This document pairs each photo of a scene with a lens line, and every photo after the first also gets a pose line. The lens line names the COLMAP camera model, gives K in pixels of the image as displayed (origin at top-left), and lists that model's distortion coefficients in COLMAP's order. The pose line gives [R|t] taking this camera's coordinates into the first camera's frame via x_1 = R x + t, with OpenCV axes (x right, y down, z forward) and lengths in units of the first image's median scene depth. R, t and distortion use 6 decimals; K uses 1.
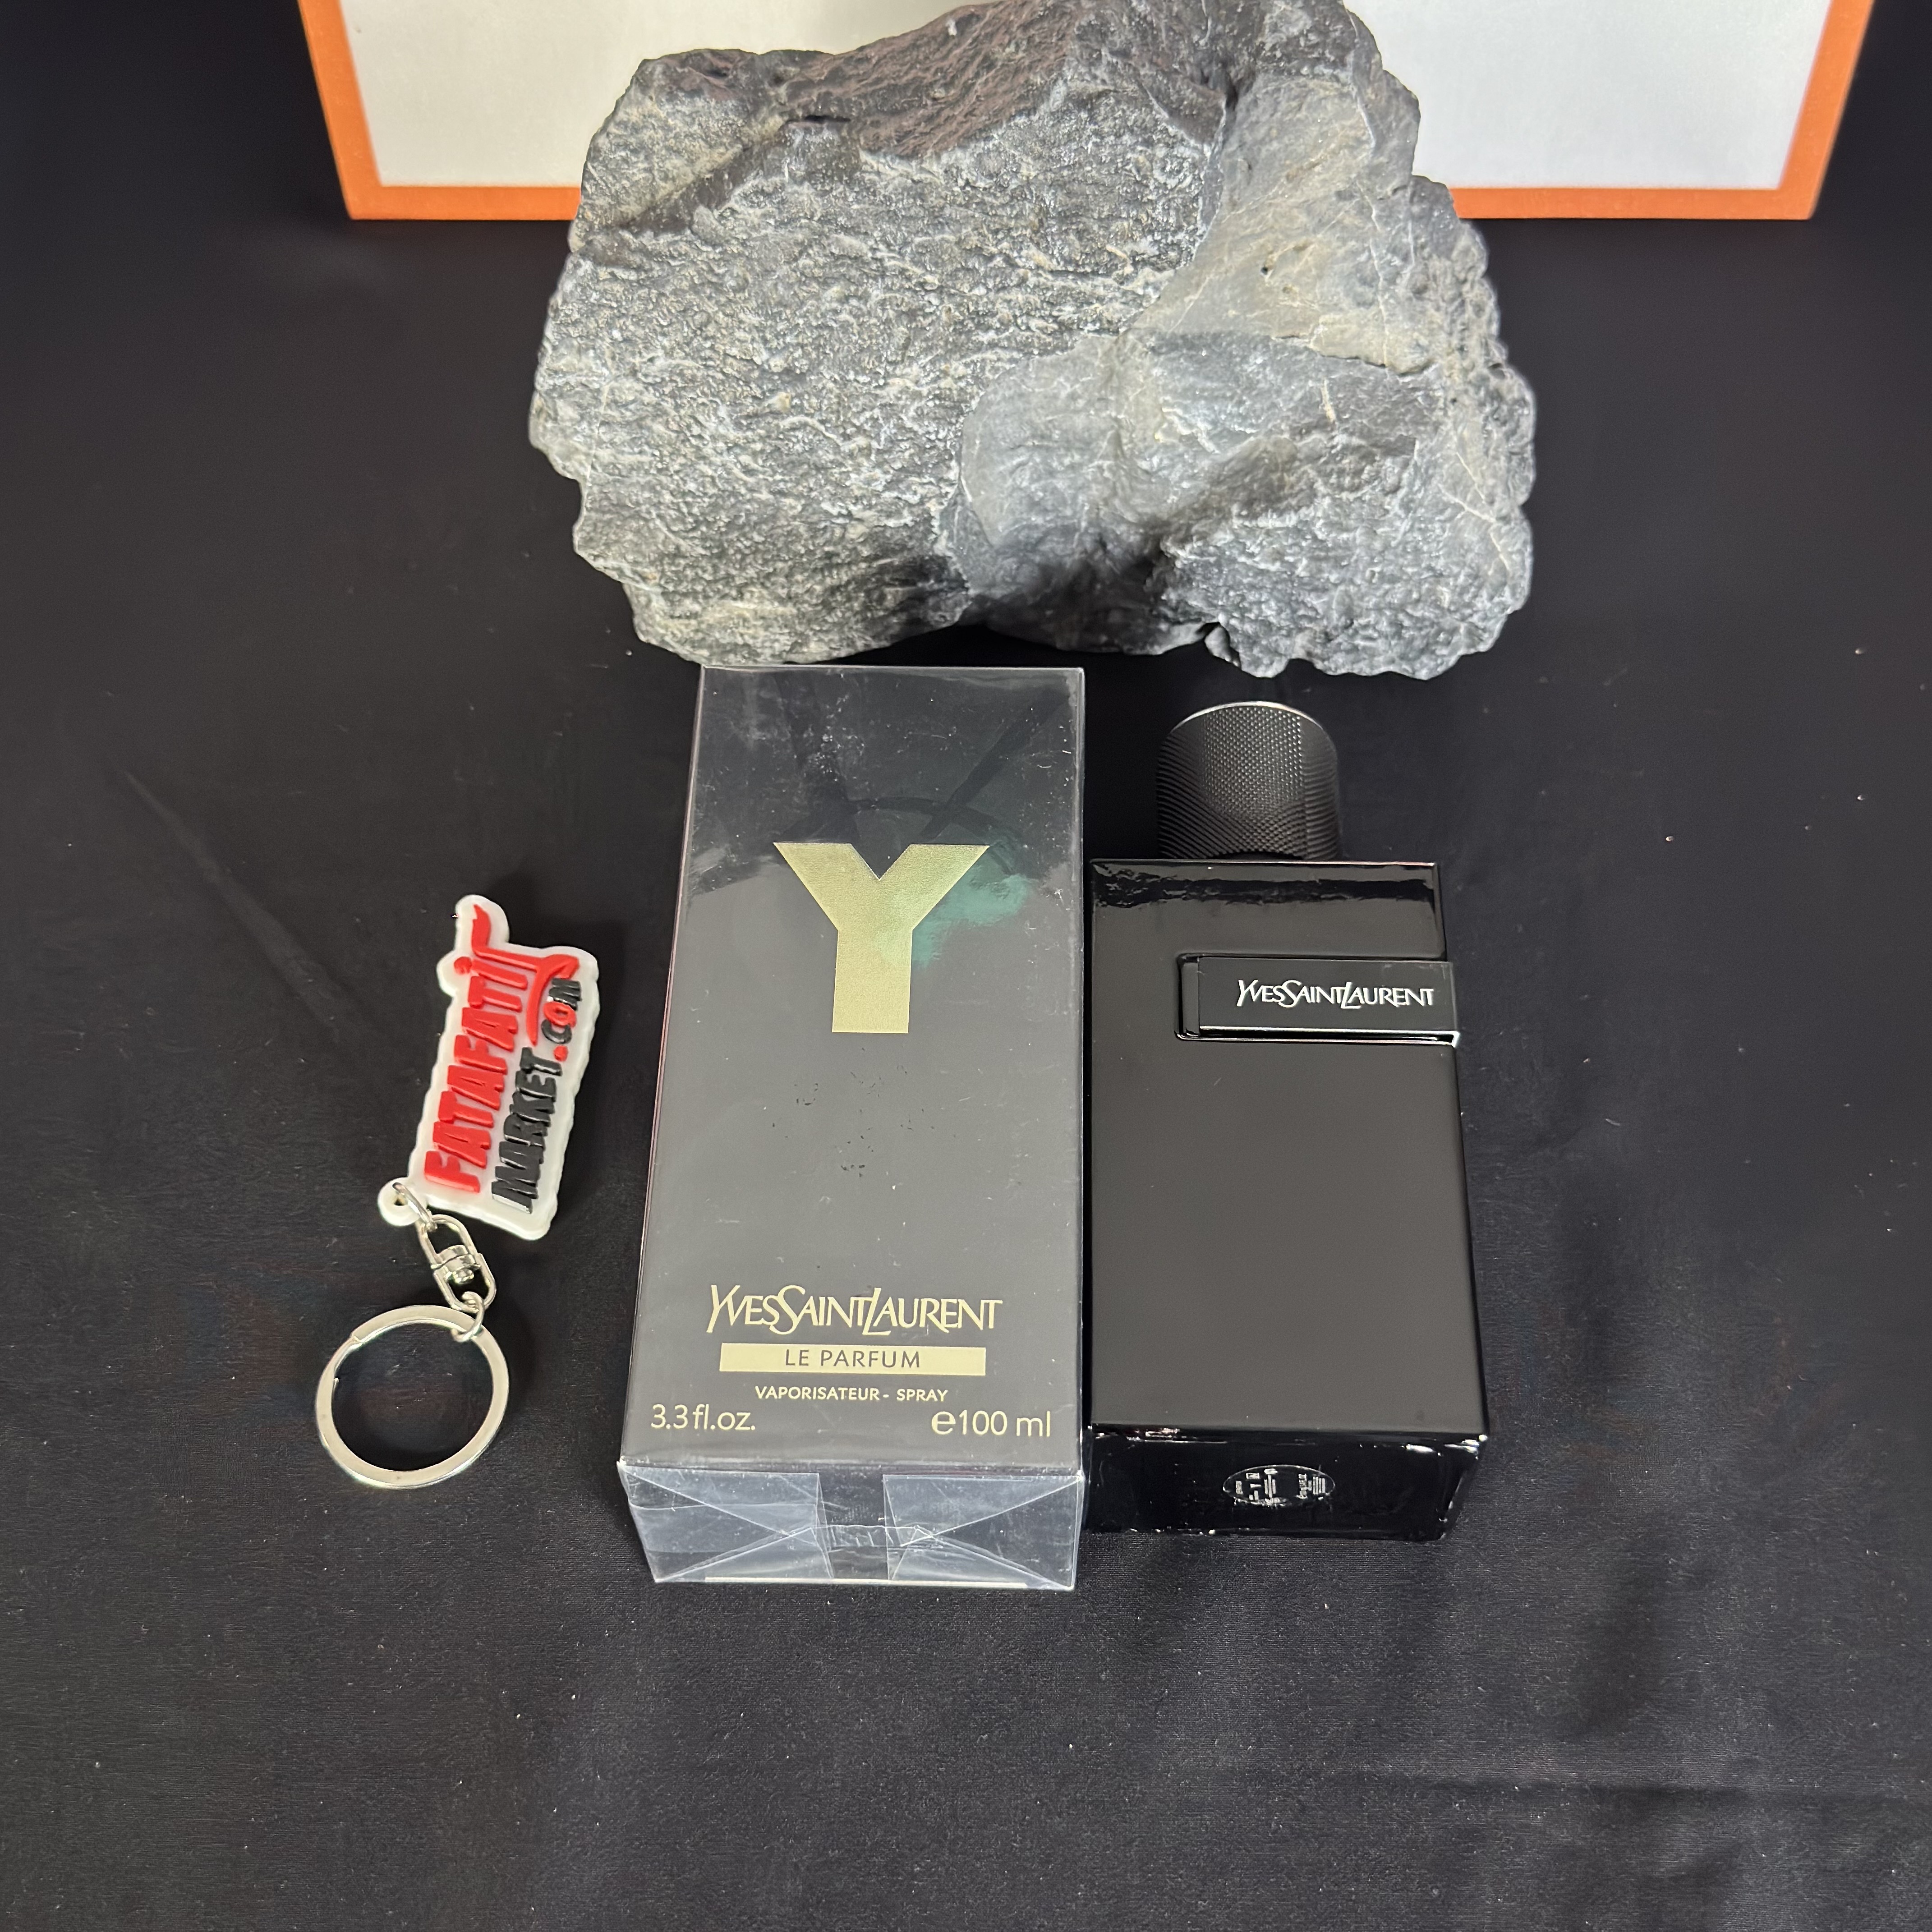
lens RADIAL K [[2740.5, 0, 966.0], [0, 2740.5, 966.0], [0, 0, 1]] dist [0.237905, -0.592766]
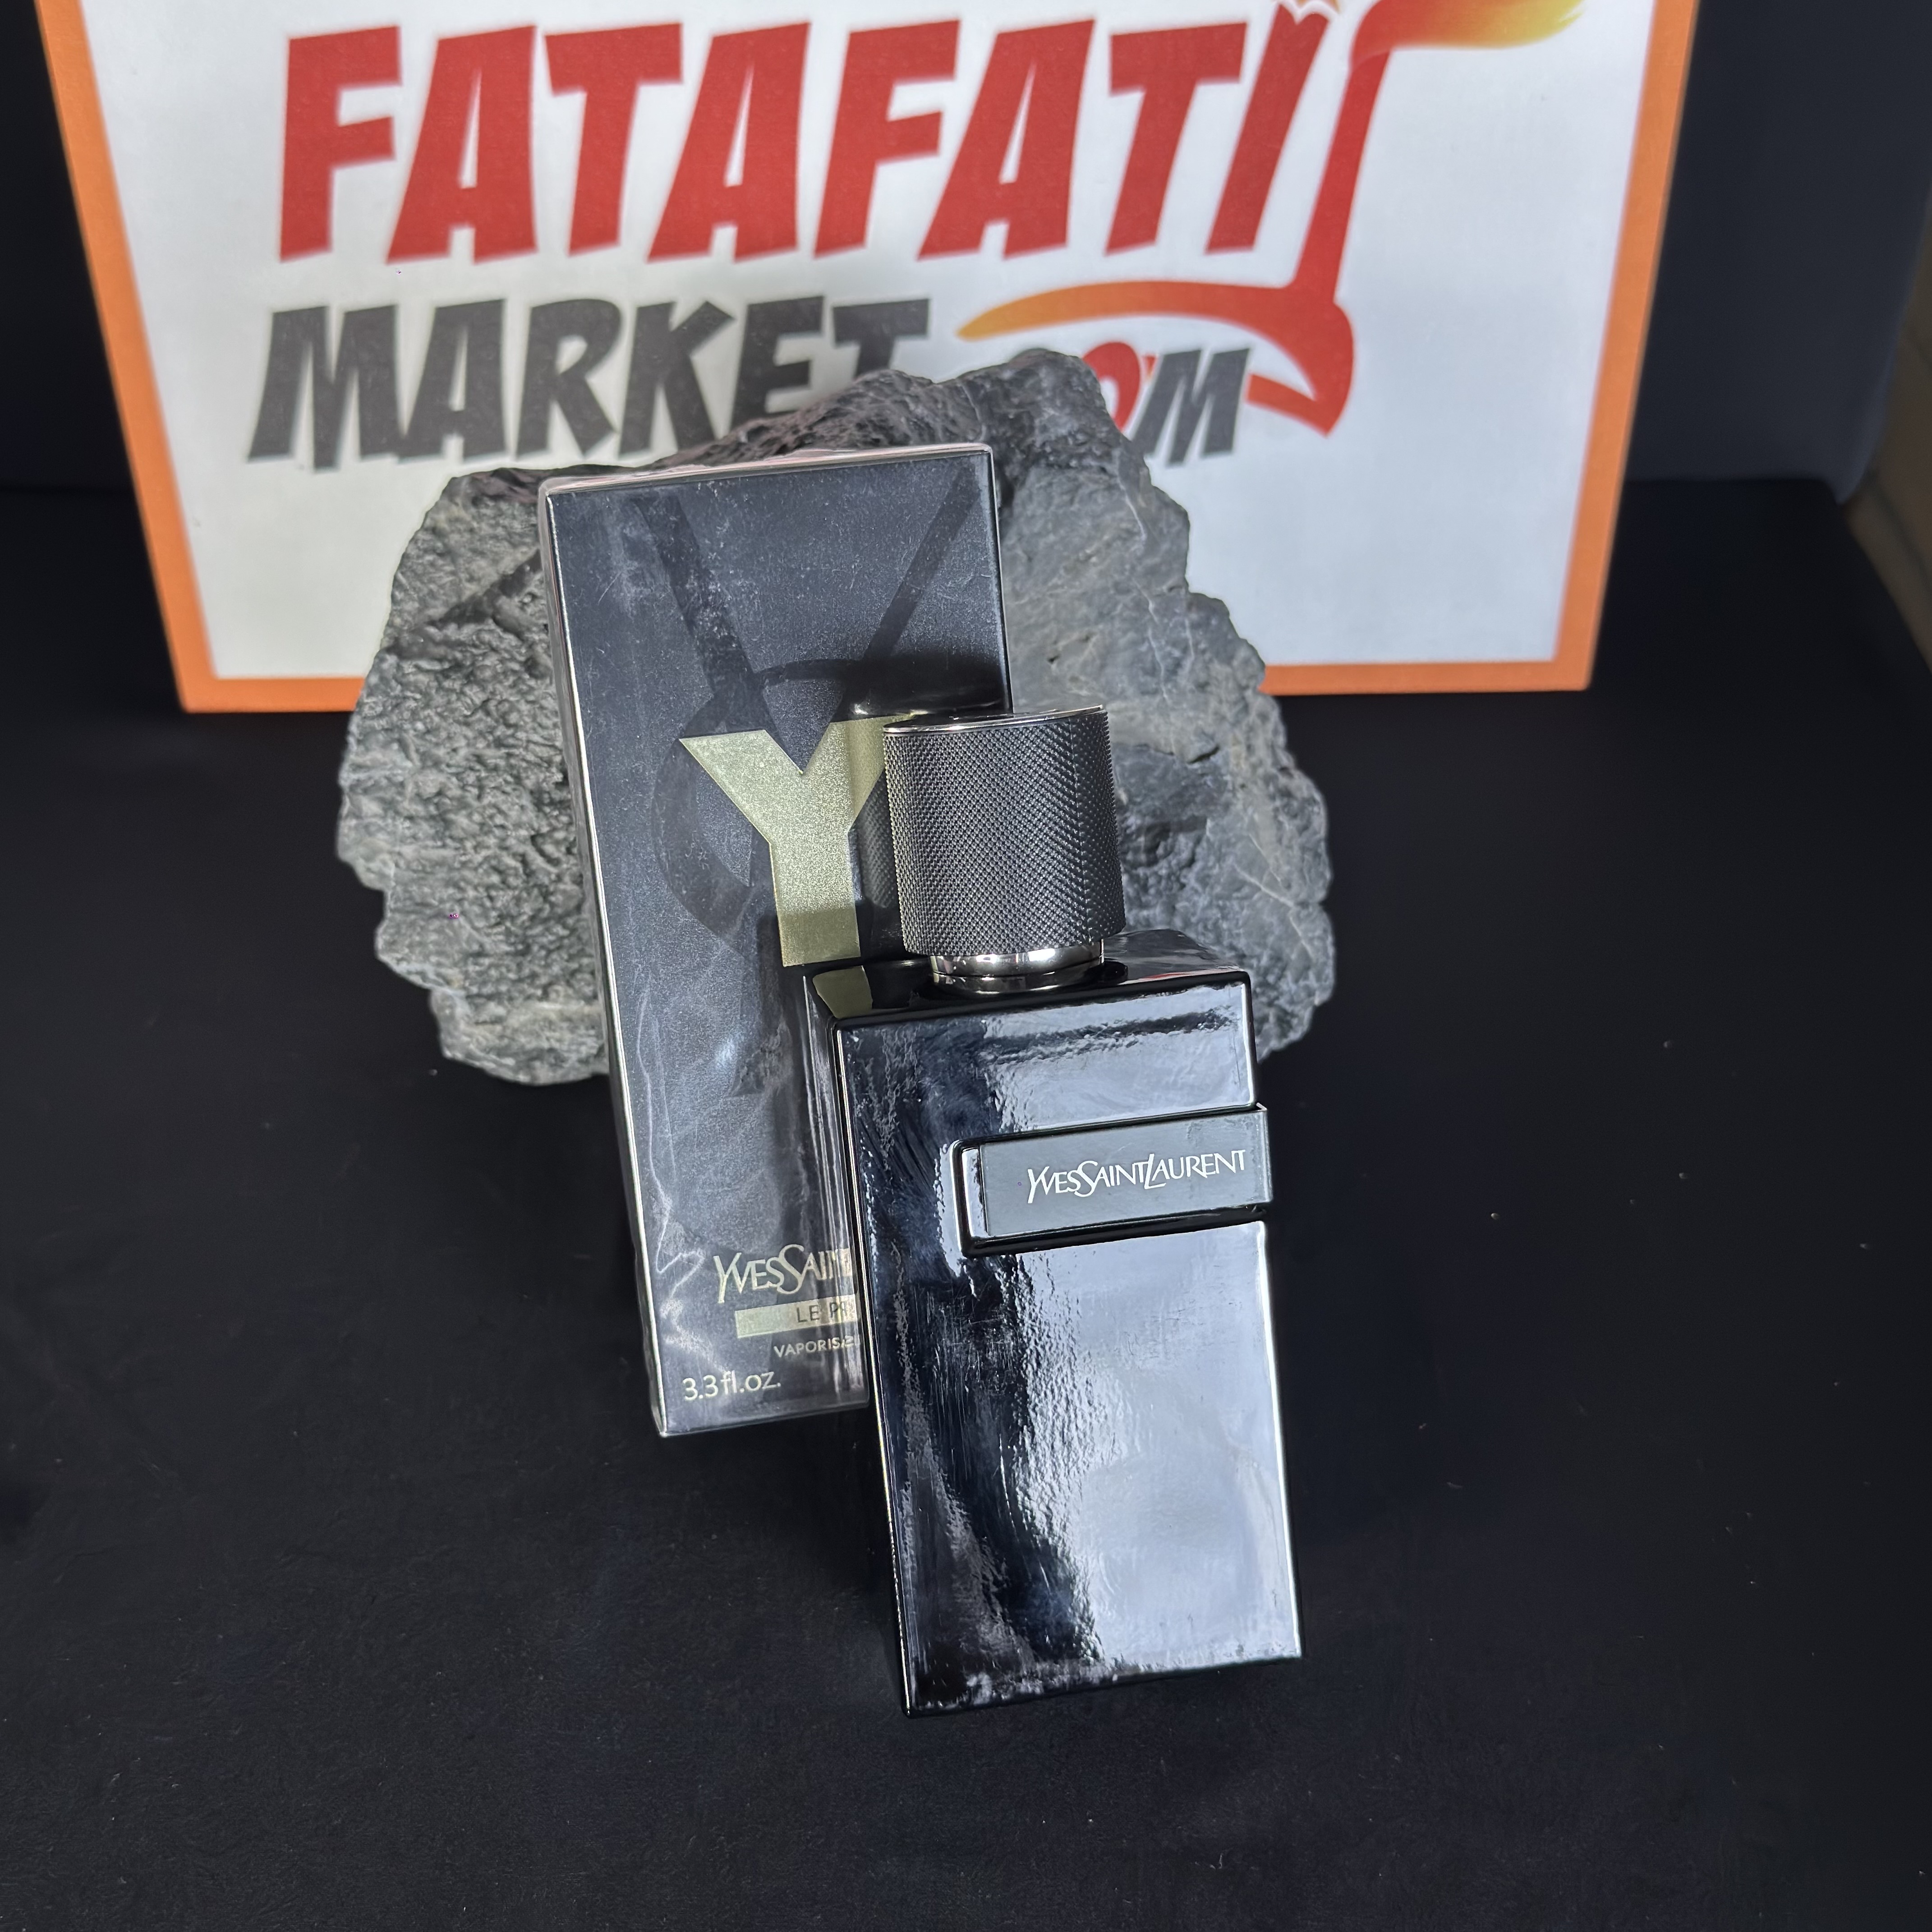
lens RADIAL K [[2740.5, 0, 966.0], [0, 2740.5, 966.0], [0, 0, 1]] dist [0.237905, -0.592766]
pose [[0.999371, -0.020009, 0.029277, 0.042024], [0.028008, 0.951756, -0.305576, 0.168807], [-0.021750, 0.306204, 0.951718, 0.052854]]
